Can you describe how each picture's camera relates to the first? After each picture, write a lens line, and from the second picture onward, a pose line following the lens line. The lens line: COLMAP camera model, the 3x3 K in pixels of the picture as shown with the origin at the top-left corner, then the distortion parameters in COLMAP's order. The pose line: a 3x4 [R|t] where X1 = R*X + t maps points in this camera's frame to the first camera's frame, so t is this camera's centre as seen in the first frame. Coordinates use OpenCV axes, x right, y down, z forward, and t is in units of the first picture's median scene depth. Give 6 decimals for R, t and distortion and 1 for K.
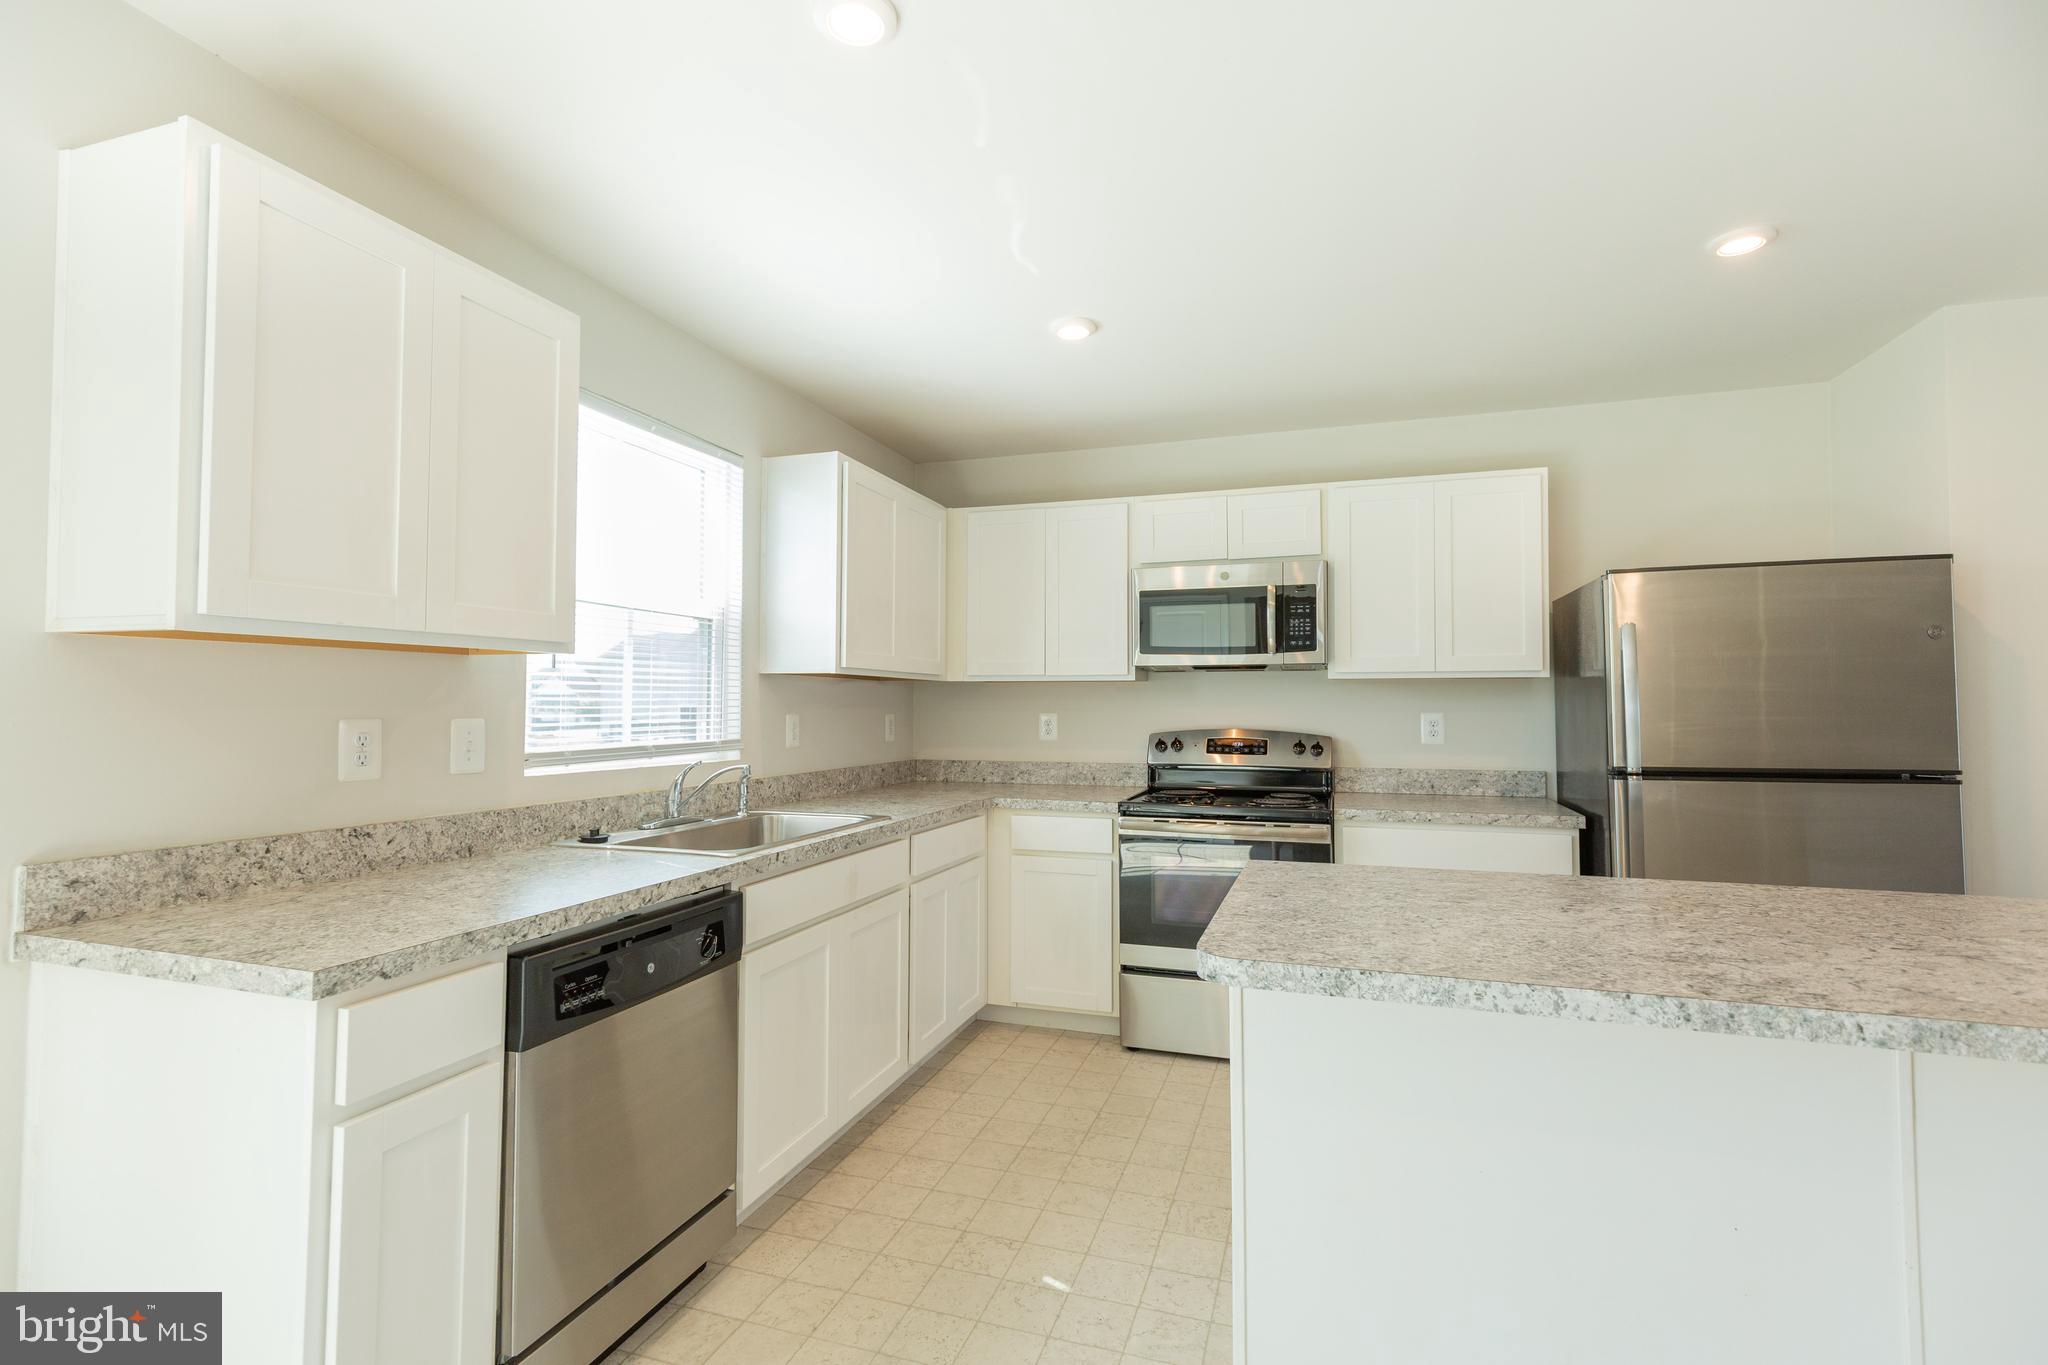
lens RADIAL K [[945.0, 0, 1003.7], [0, 945.0, 676.3], [0, 0, 1]] dist [0.014992, -0.003110]
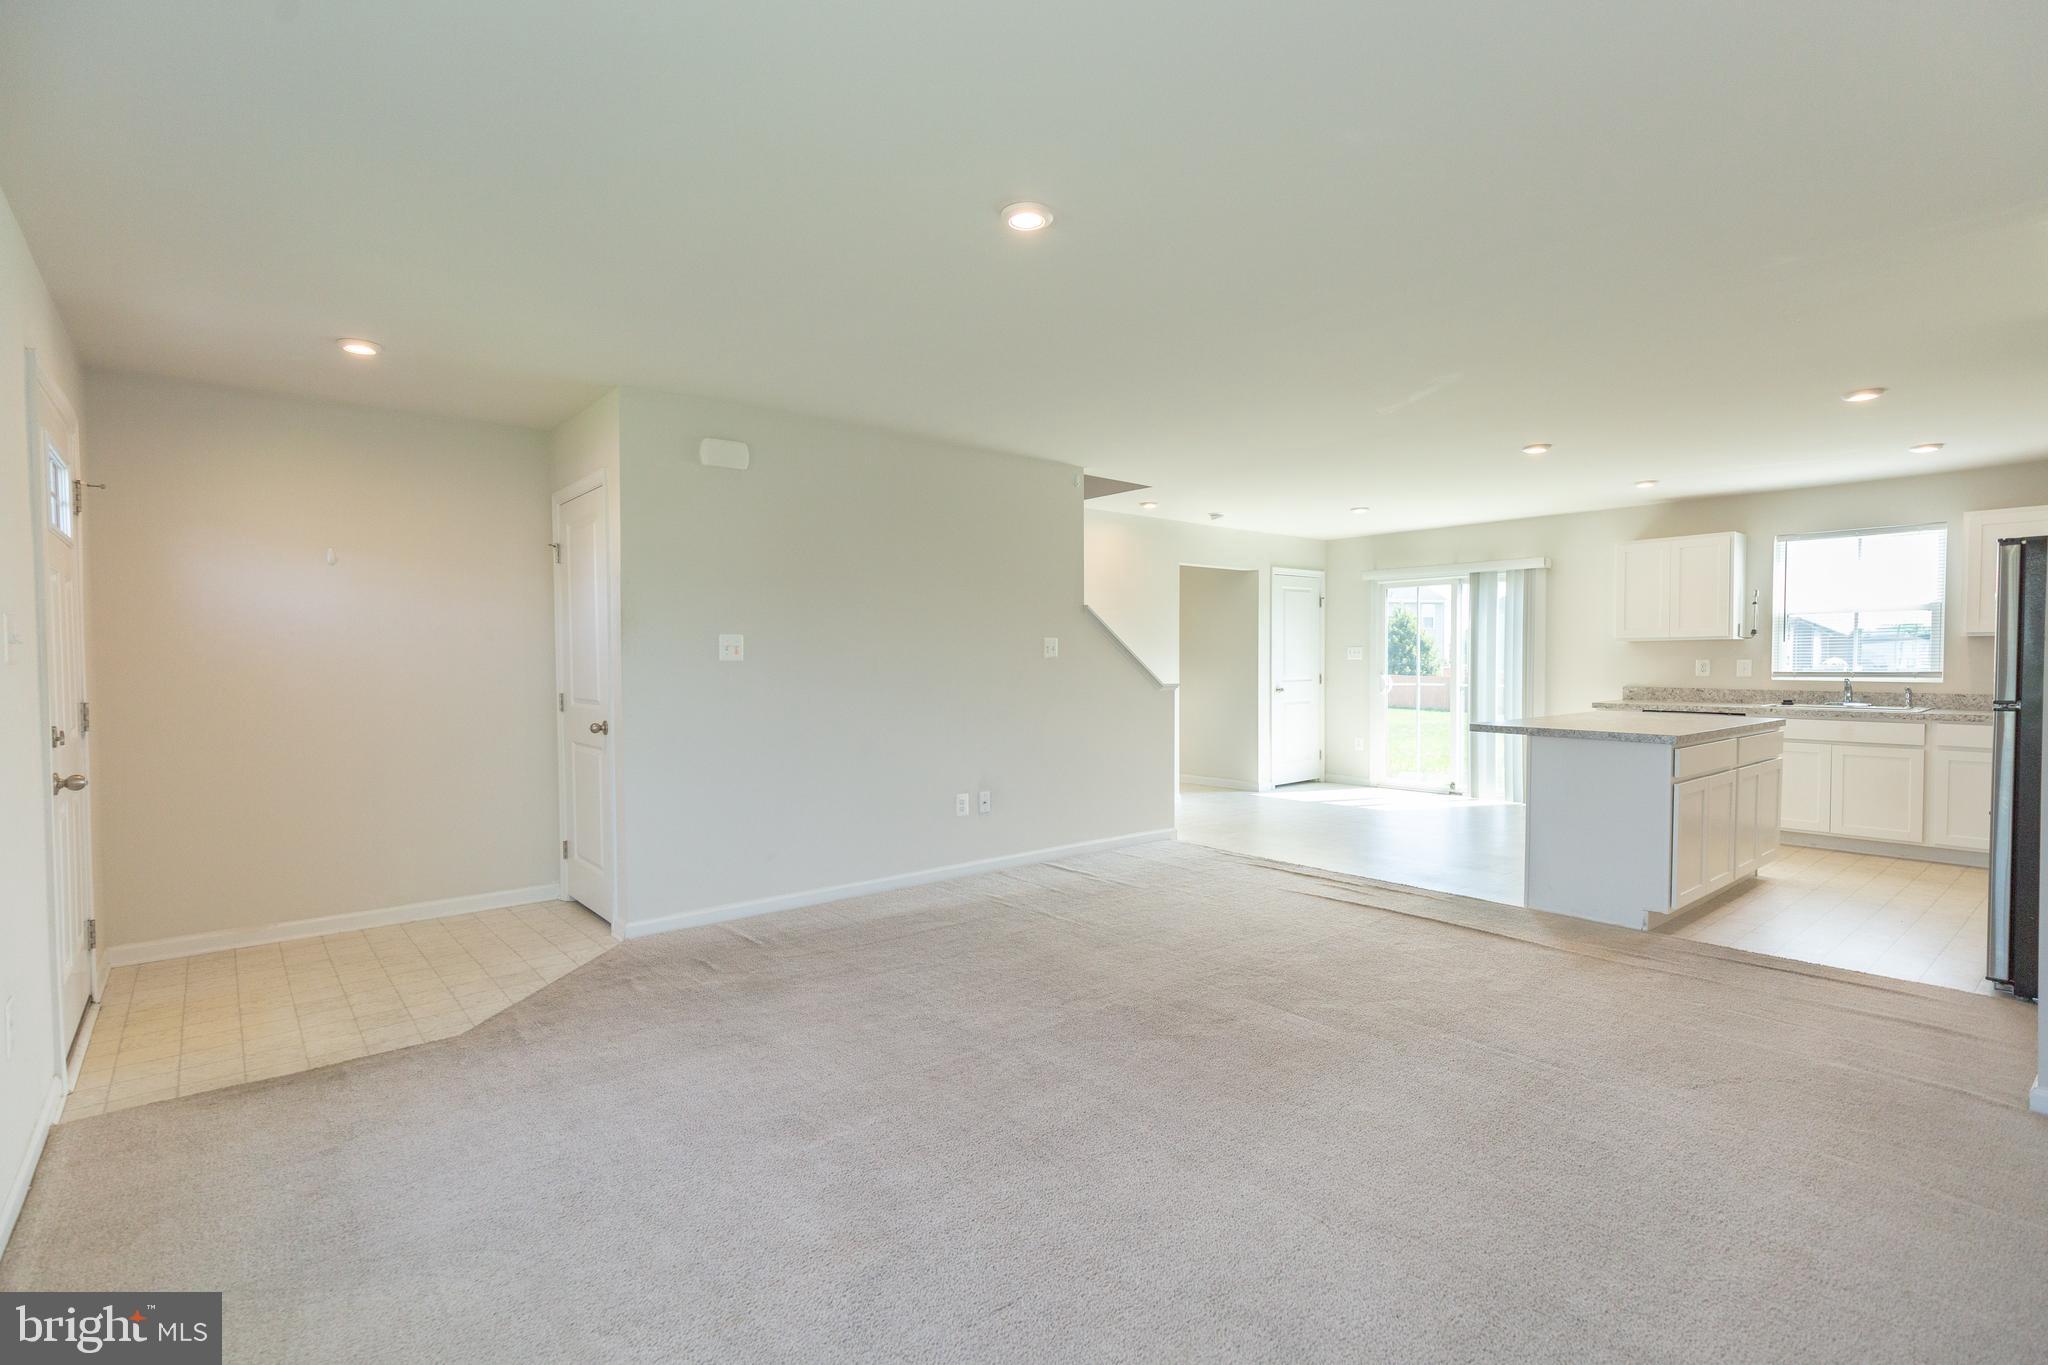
lens RADIAL K [[945.0, 0, 1066.9], [0, 945.0, 685.7], [0, 0, 1]] dist [0.014992, -0.003110]
pose [[-0.491956, 0.024743, -0.870268, 1.987165], [0.031341, 0.999451, 0.010699, 0.017213], [0.870056, -0.022011, -0.492462, 0.366463]]
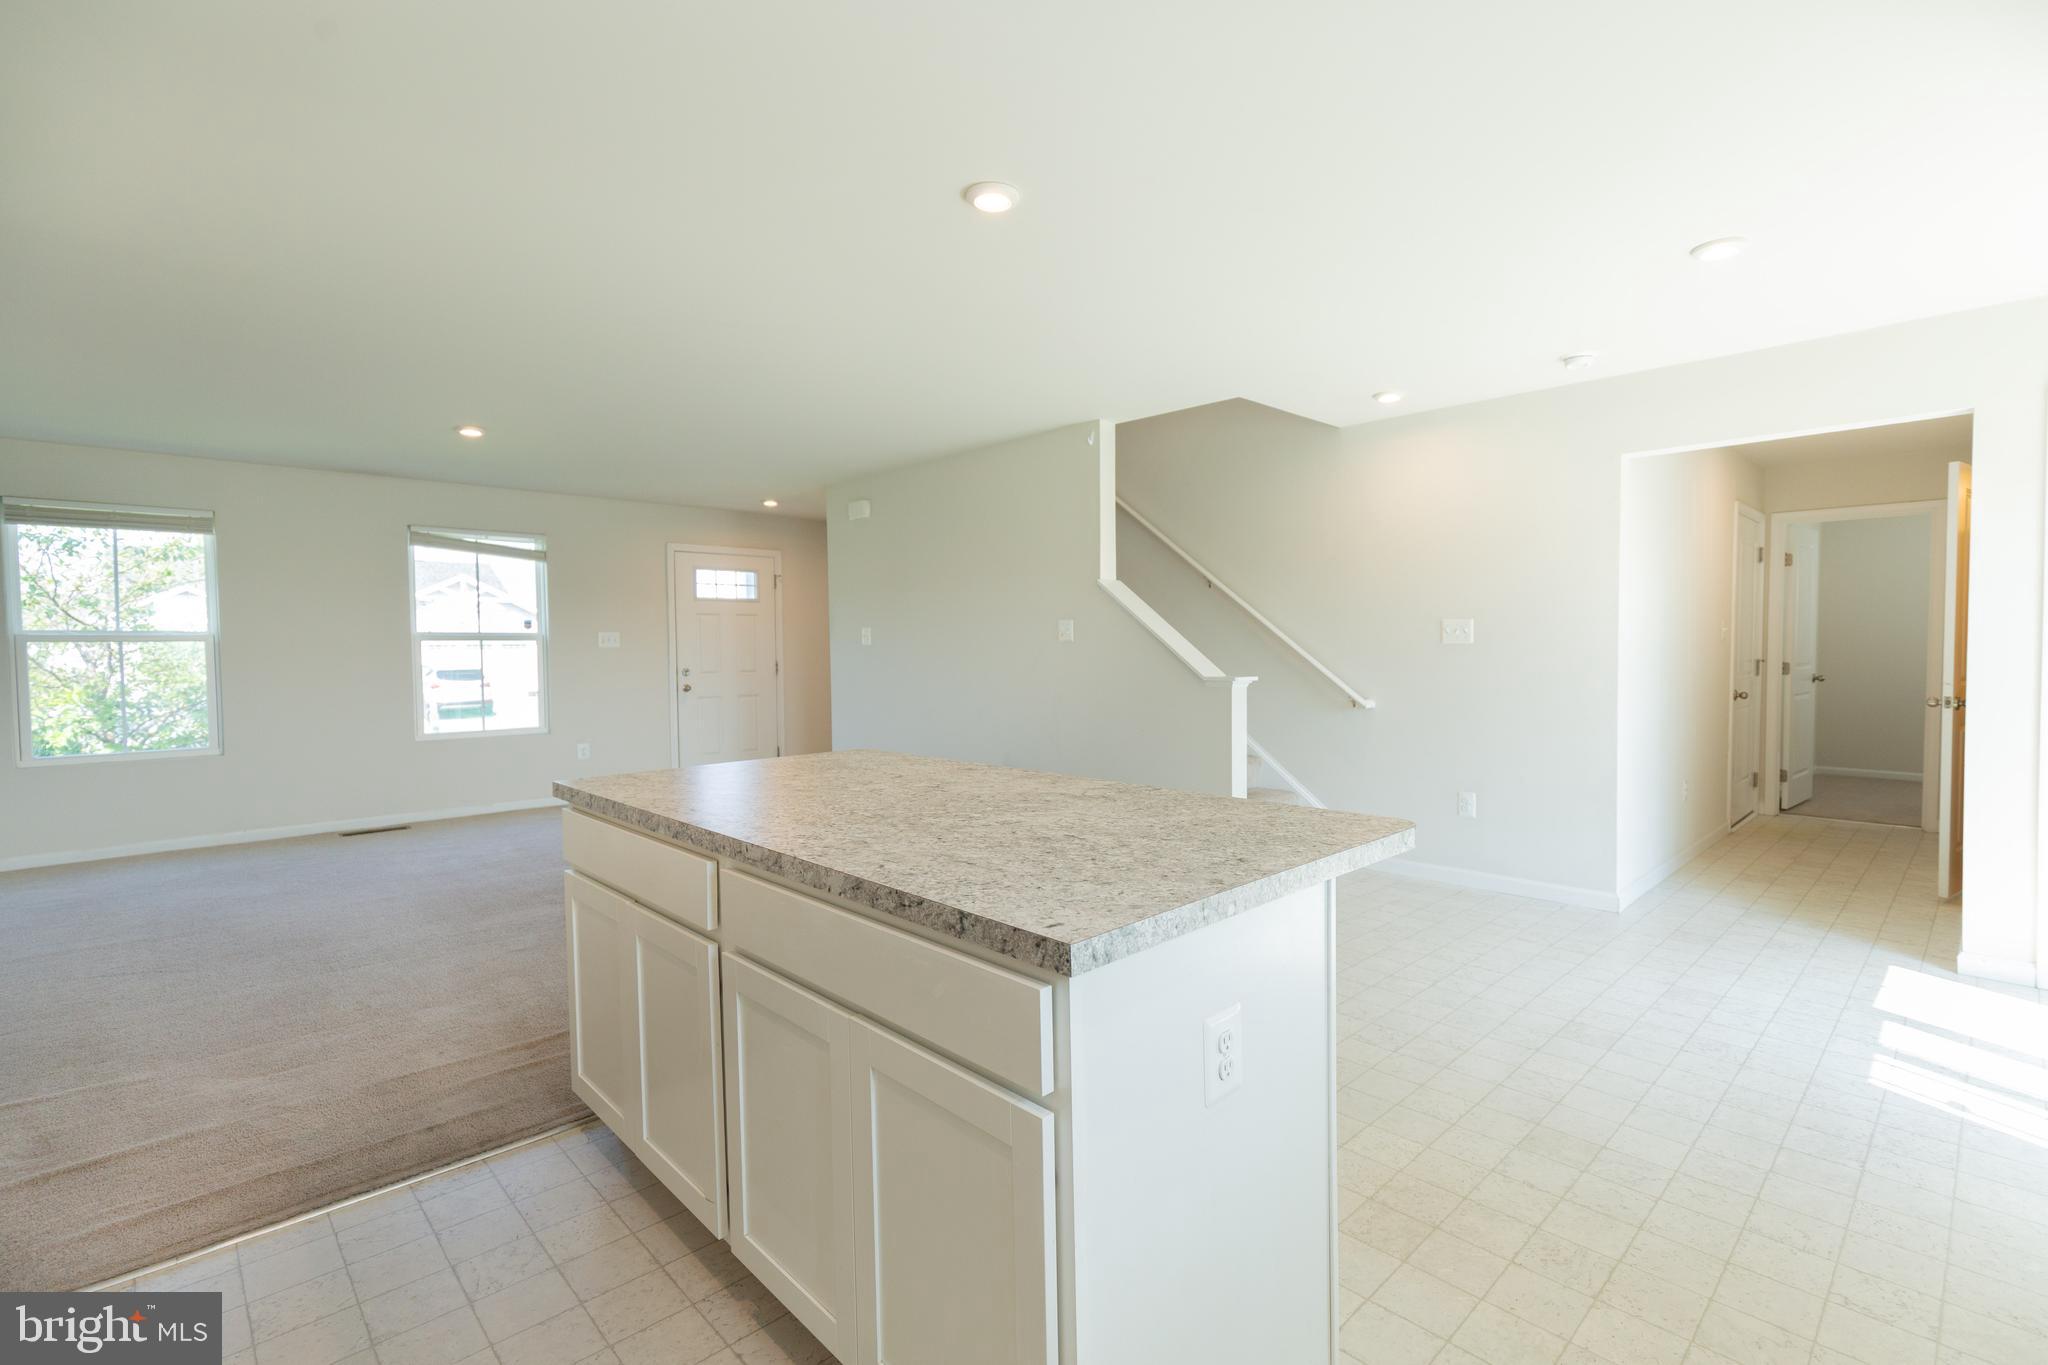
lens RADIAL K [[945.0, 0, 1023.4], [0, 945.0, 679.6], [0, 0, 1]] dist [0.014992, -0.003110]
pose [[-0.890047, -0.010167, 0.455755, 0.045655], [-0.005923, 0.999925, 0.010741, 0.029630], [-0.455830, 0.006860, -0.890040, 0.887088]]
